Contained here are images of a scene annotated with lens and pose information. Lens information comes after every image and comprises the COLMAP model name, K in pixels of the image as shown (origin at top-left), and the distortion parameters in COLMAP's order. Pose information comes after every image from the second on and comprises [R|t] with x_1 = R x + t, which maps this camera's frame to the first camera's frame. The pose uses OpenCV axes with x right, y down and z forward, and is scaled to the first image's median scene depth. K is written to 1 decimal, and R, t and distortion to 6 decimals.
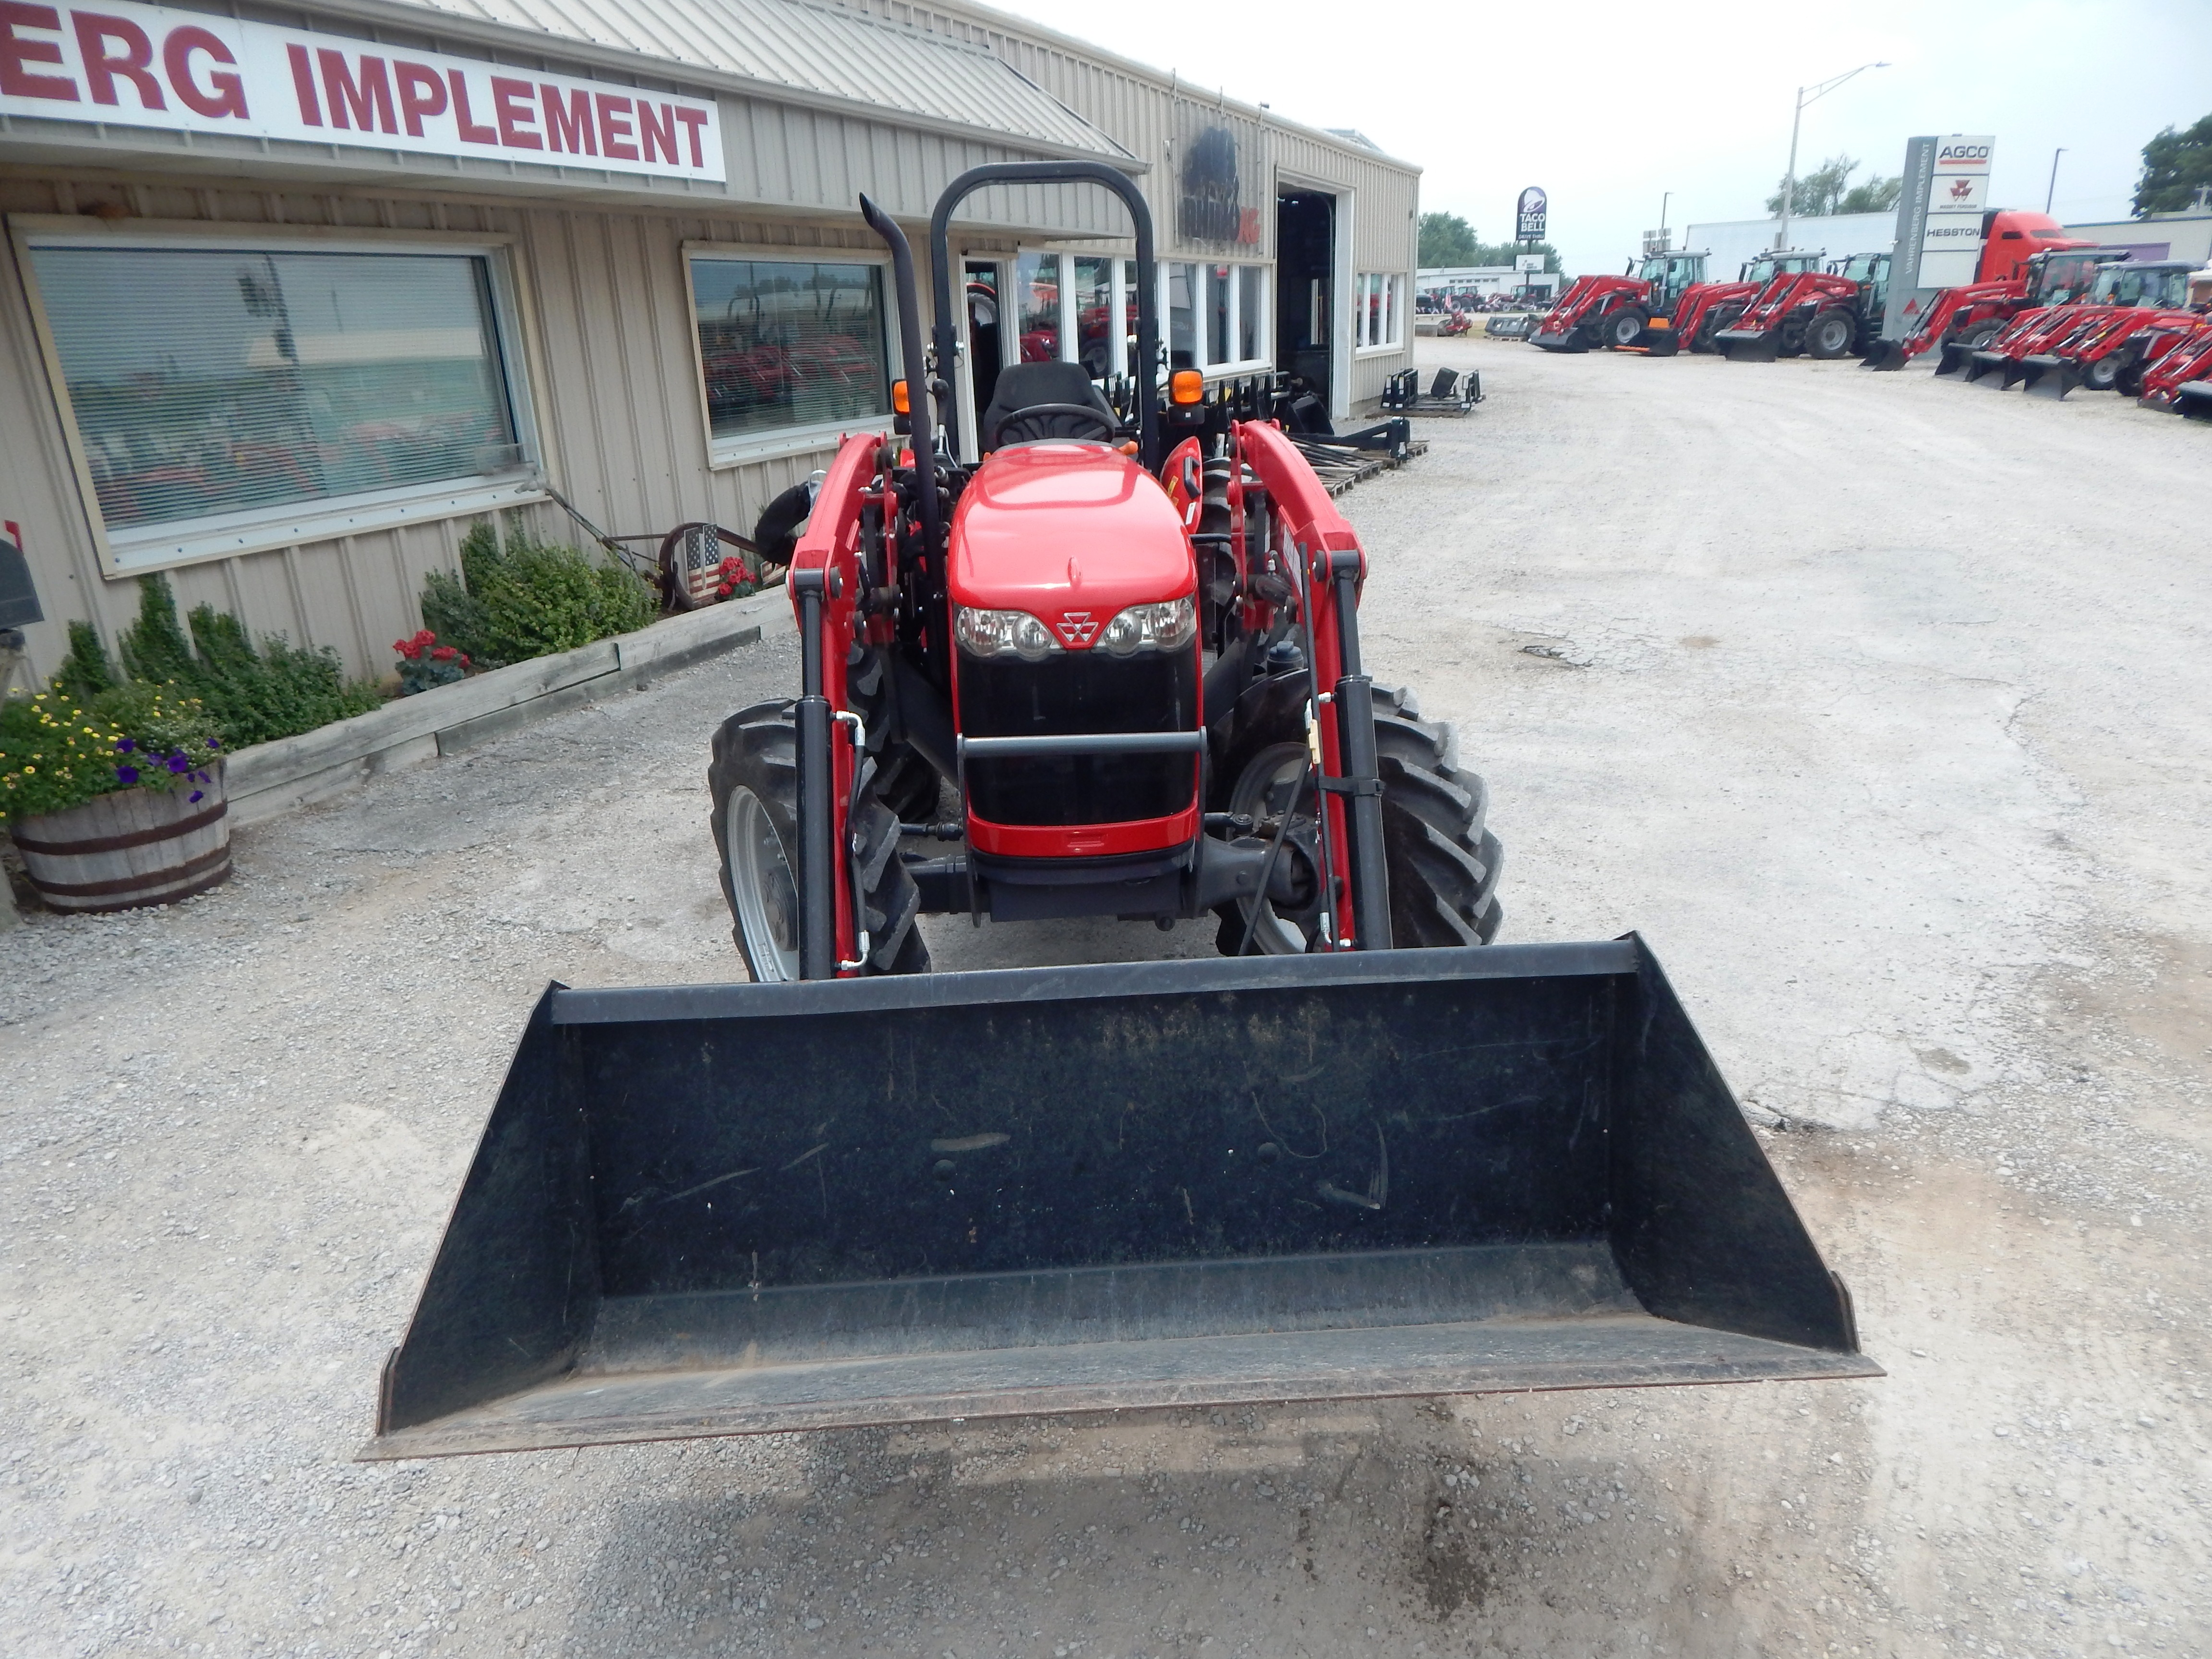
lens RADIAL K [[1451.7, 0, 1103.4], [0, 1451.7, 807.0], [0, 0, 1]] dist [0.001935, 0.003194]
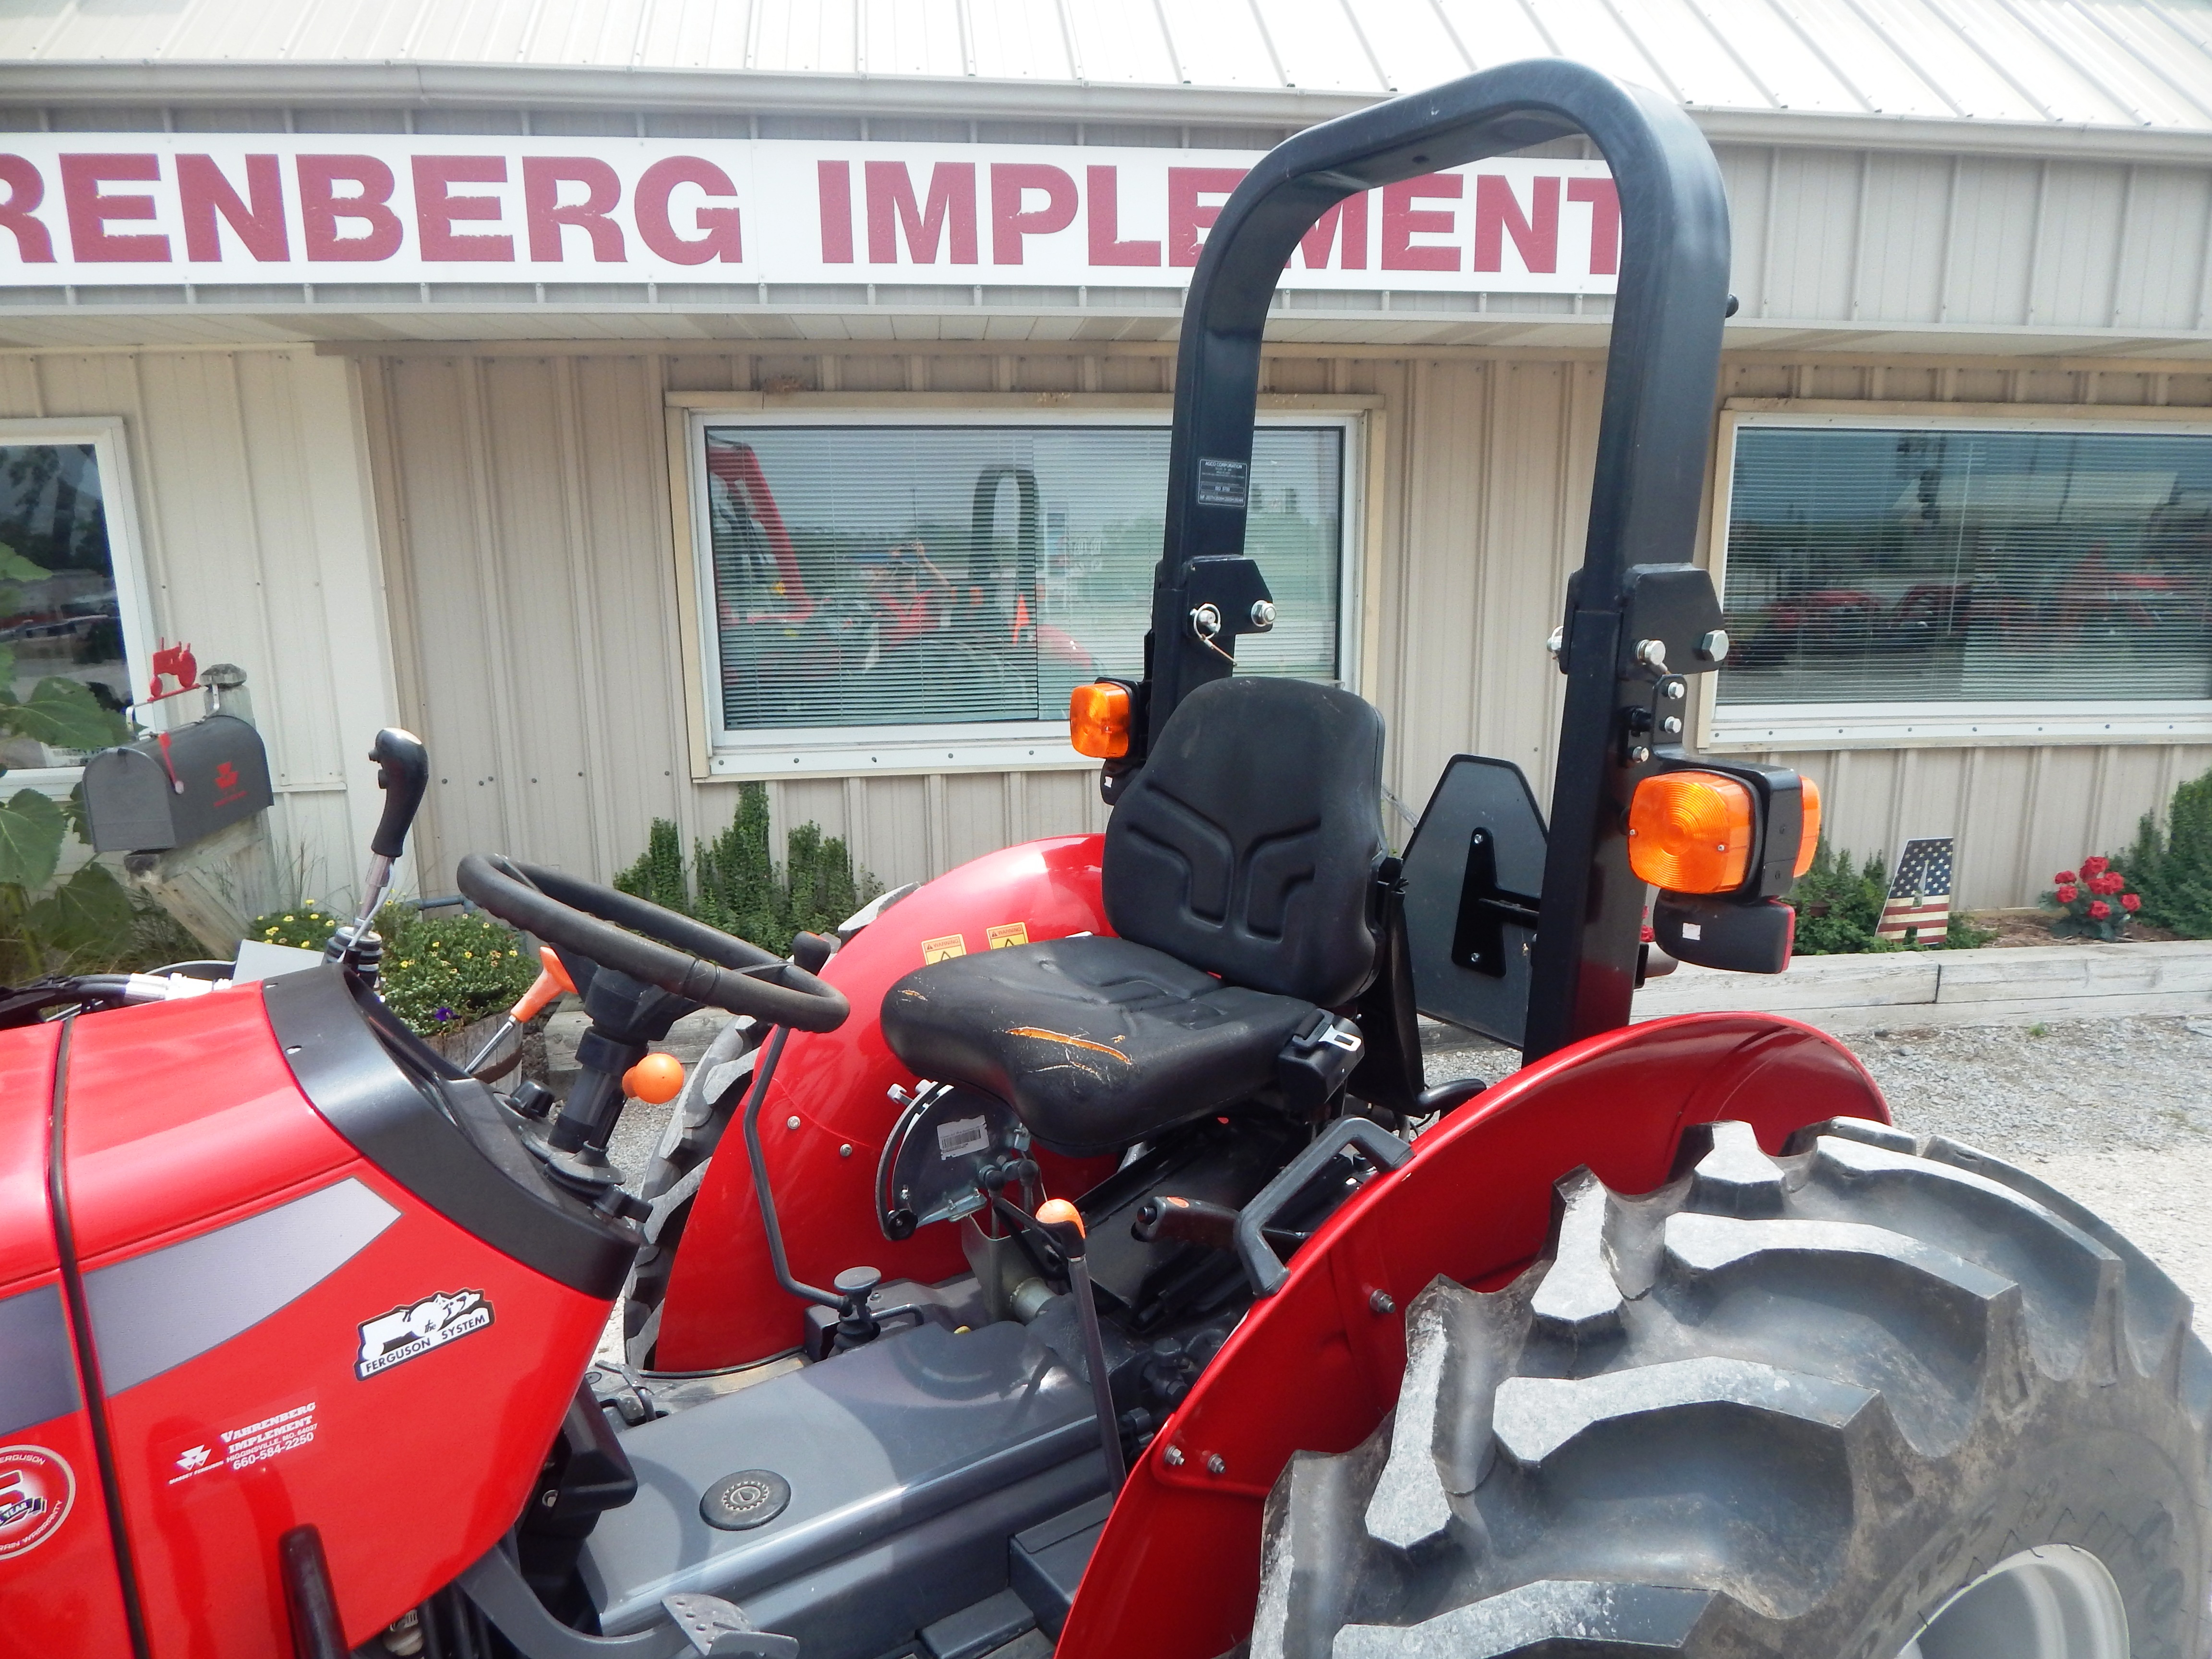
lens RADIAL K [[1460.7, 0, 1102.4], [0, 1460.7, 845.1], [0, 0, 1]] dist [-0.012063, -0.000996]
pose [[0.505258, 0.218493, -0.834850, 0.210328], [-0.291359, 0.953802, 0.073292, -0.257931], [0.812296, 0.206210, 0.545576, 0.712620]]
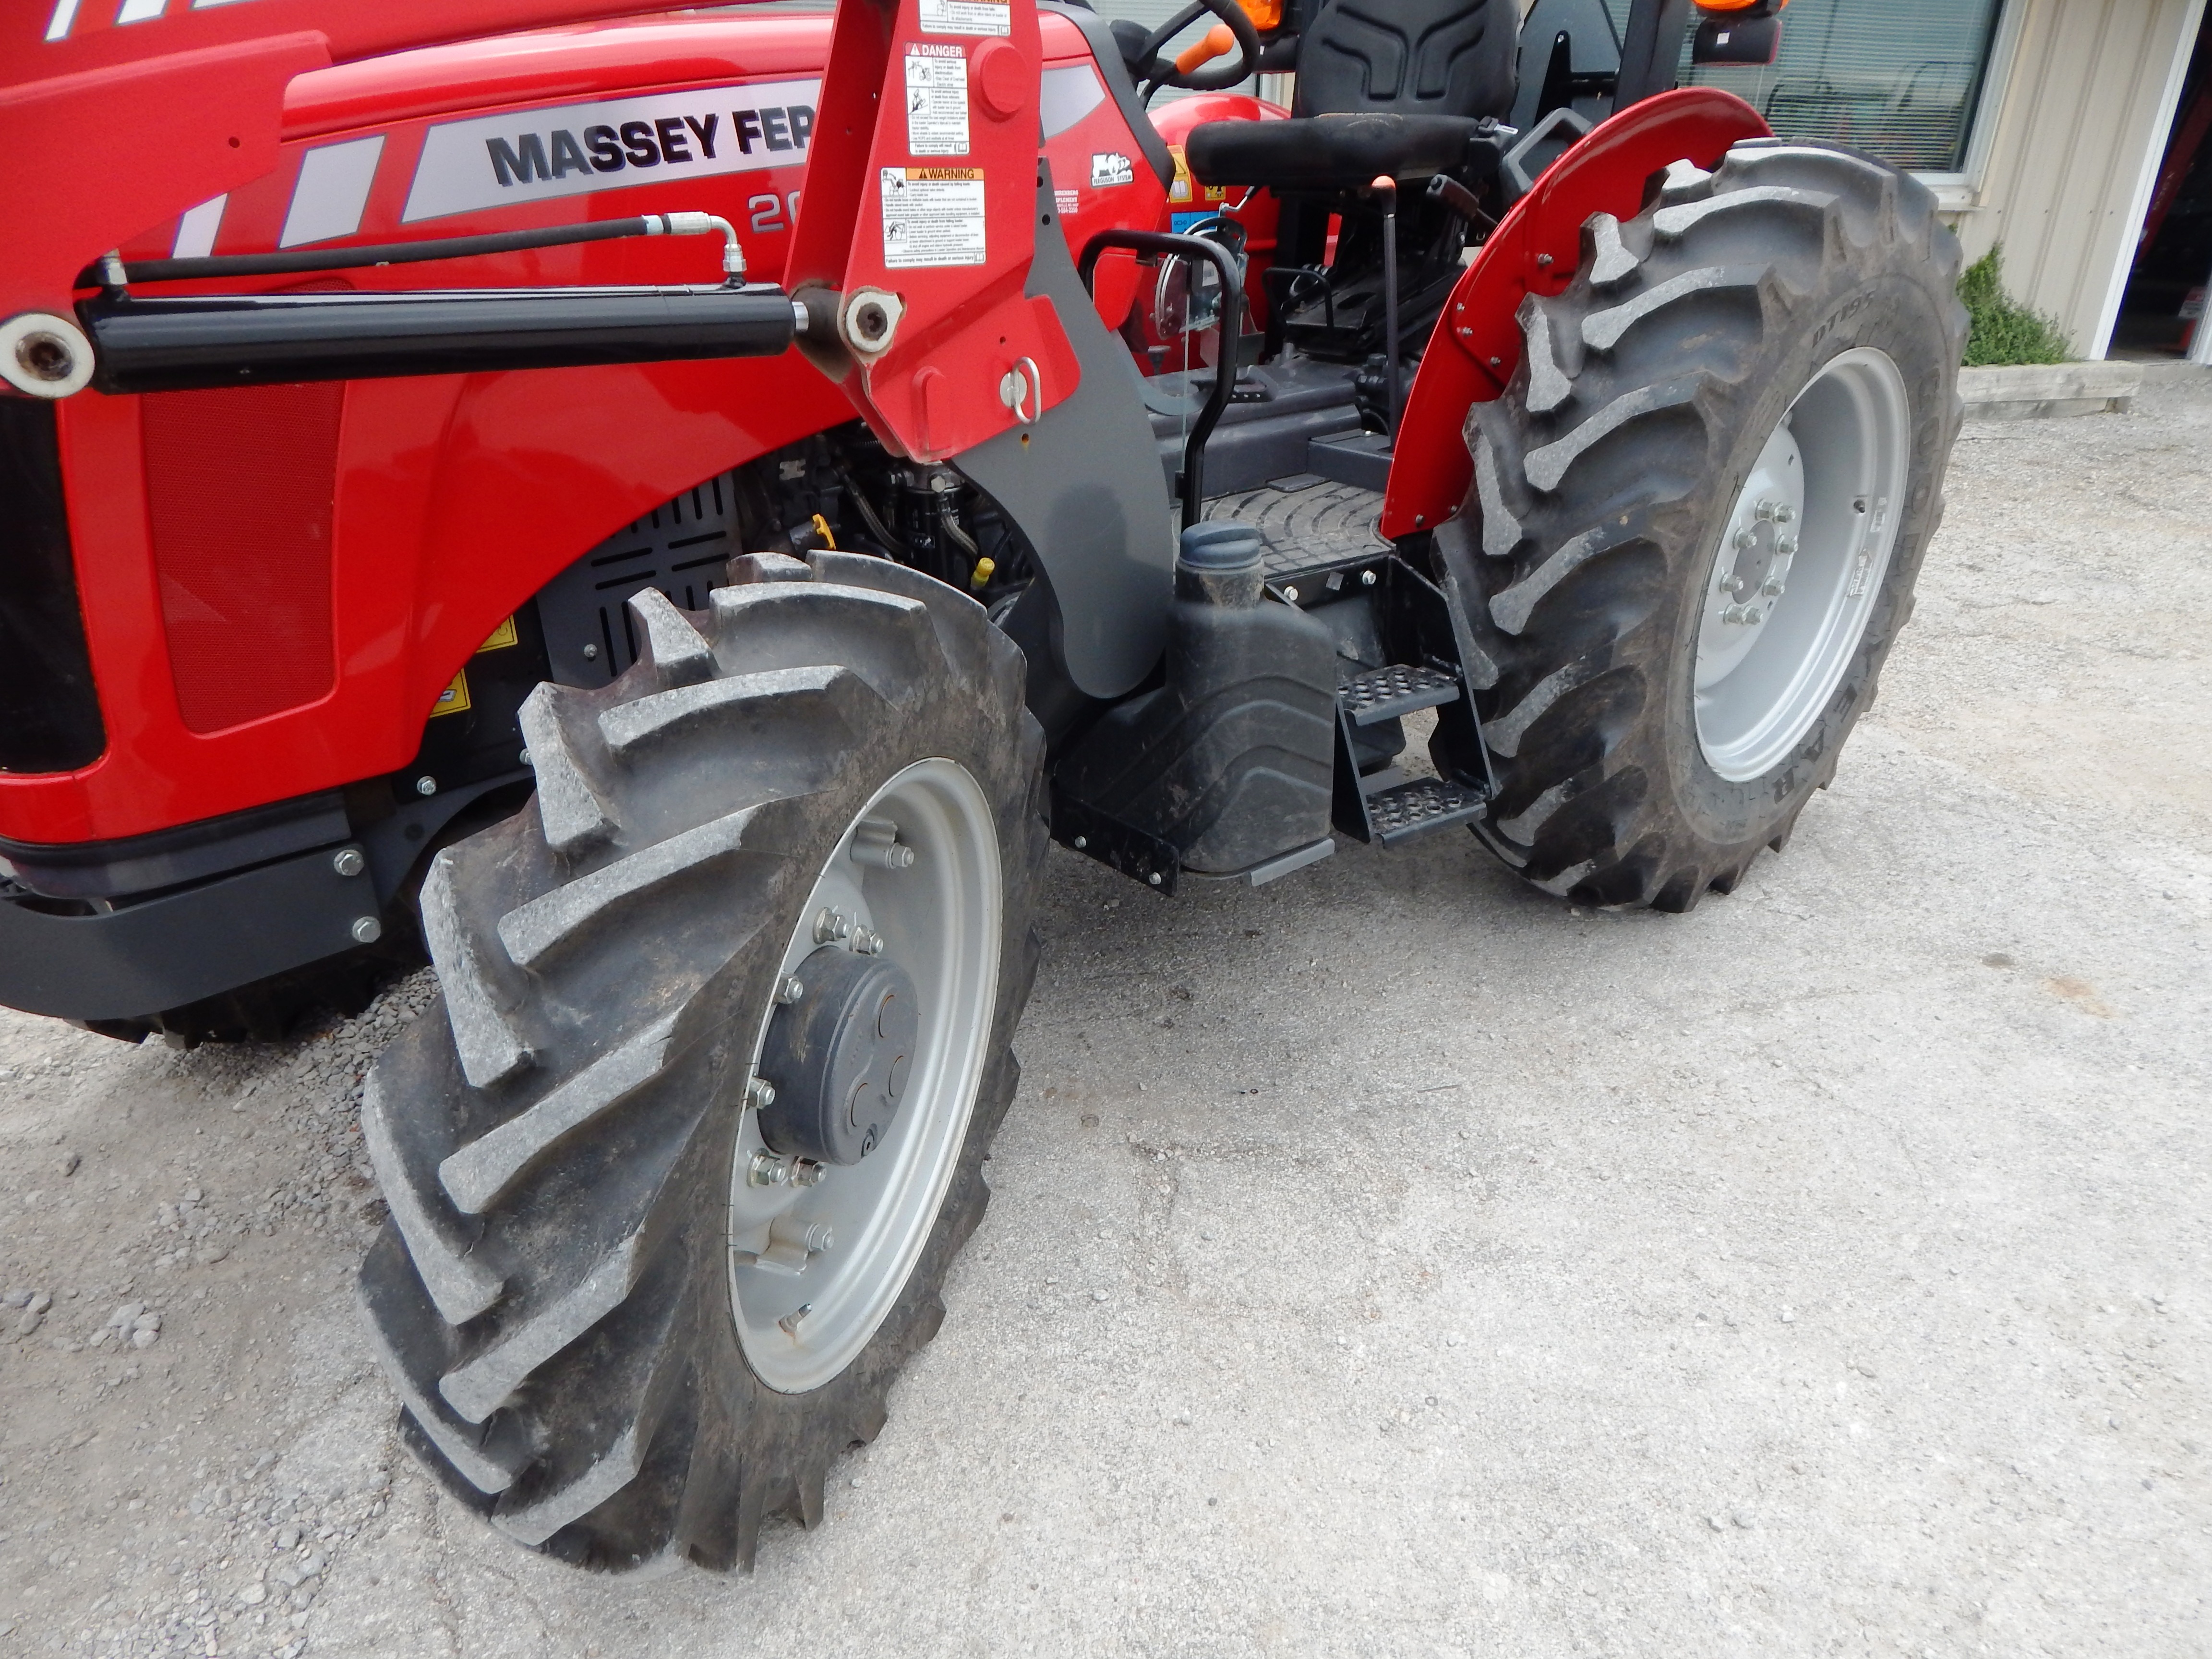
lens RADIAL K [[1452.3, 0, 1103.6], [0, 1452.3, 823.7], [0, 0, 1]] dist [0.001541, -0.010591]
pose [[0.637253, 0.377508, -0.671861, 0.311100], [-0.283153, 0.925521, 0.251467, -0.099325], [0.716752, 0.029992, 0.696683, 0.517325]]
